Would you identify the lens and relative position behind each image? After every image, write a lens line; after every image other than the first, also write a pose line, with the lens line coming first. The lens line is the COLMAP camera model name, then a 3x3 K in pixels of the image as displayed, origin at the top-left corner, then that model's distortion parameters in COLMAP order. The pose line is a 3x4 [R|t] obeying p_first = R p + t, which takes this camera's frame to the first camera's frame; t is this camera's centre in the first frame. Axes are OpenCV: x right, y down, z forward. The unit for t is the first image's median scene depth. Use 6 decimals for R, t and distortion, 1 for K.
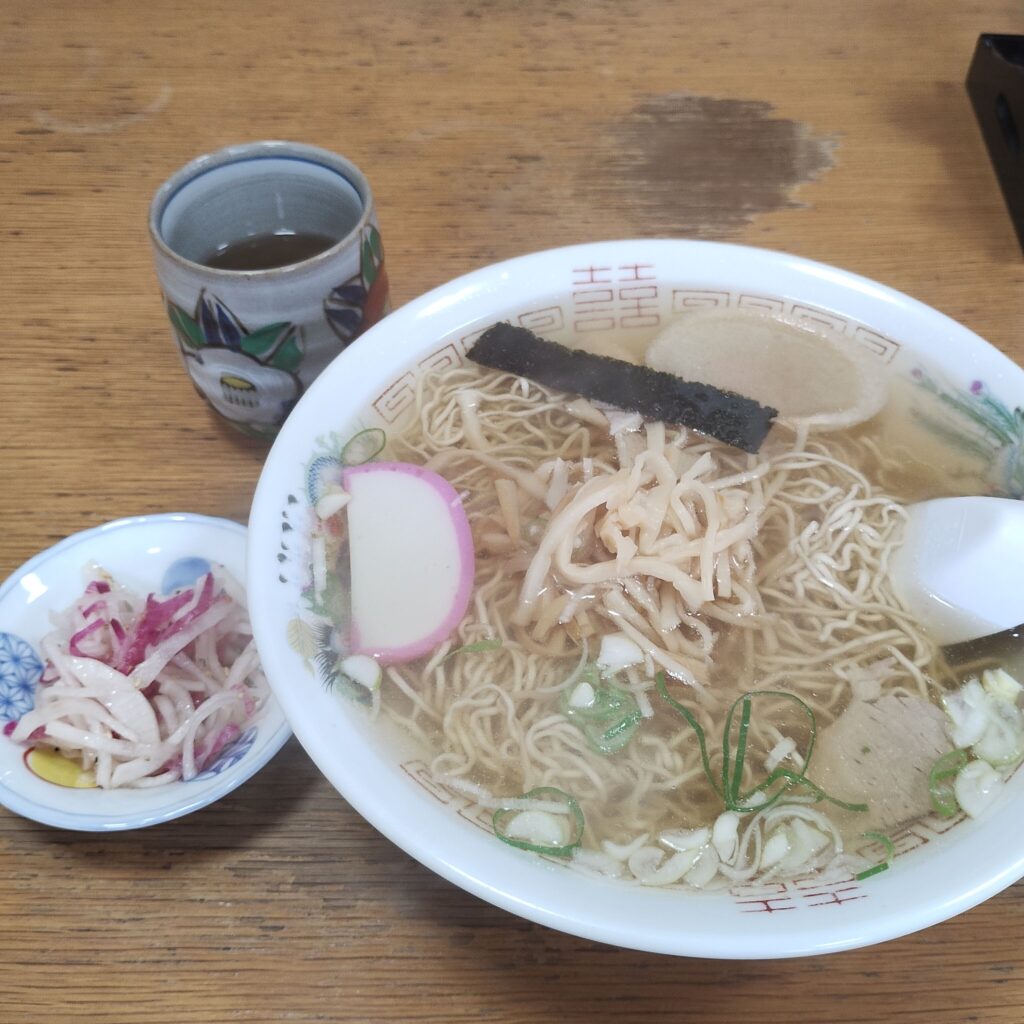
lens RADIAL K [[1137.9, 0, 515.8], [0, 1137.9, 504.8], [0, 0, 1]] dist [0.012159, 0.000000]
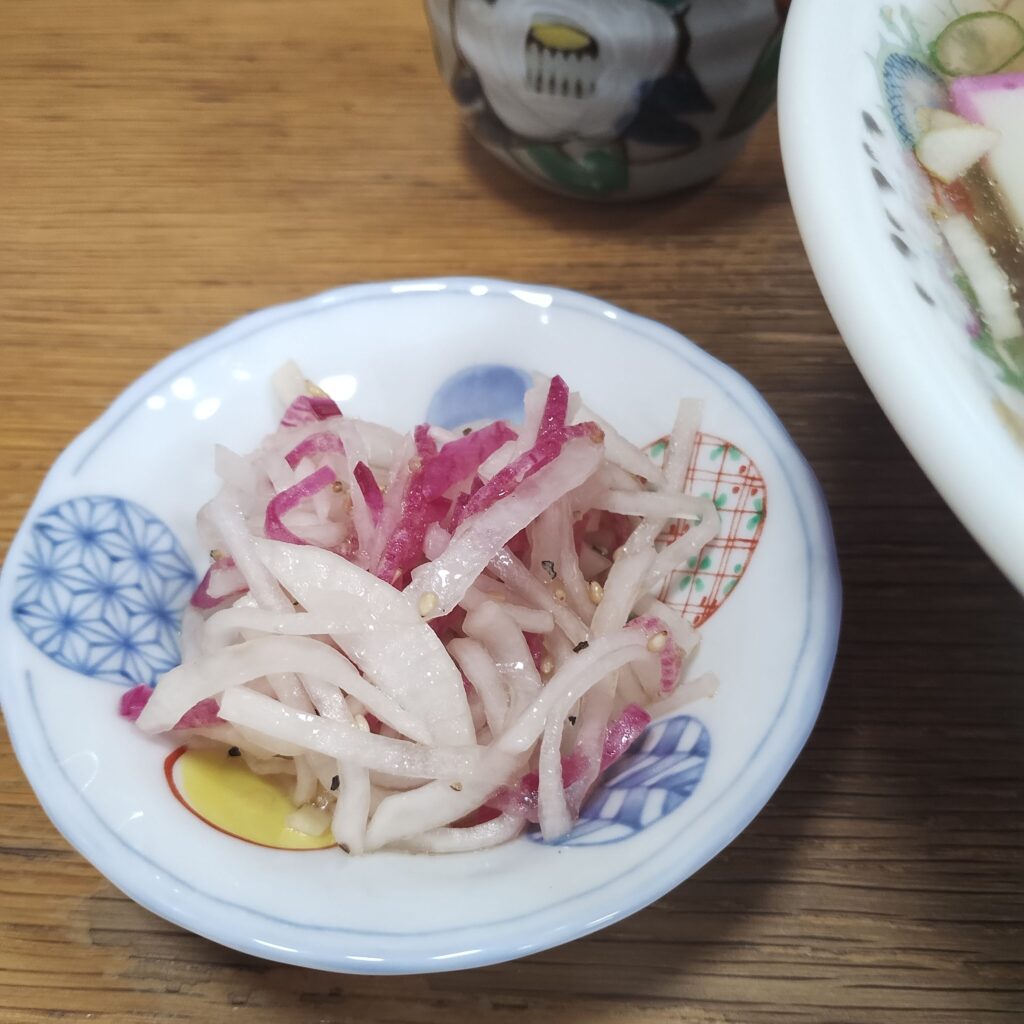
lens RADIAL K [[1137.9, 0, 505.8], [0, 1137.9, 513.0], [0, 0, 1]] dist [0.012159, 0.000000]
pose [[0.997615, 0.017843, -0.066685, -0.272770], [-0.016692, 0.999703, 0.017782, 0.113018], [0.066982, -0.016627, 0.997616, 0.574235]]
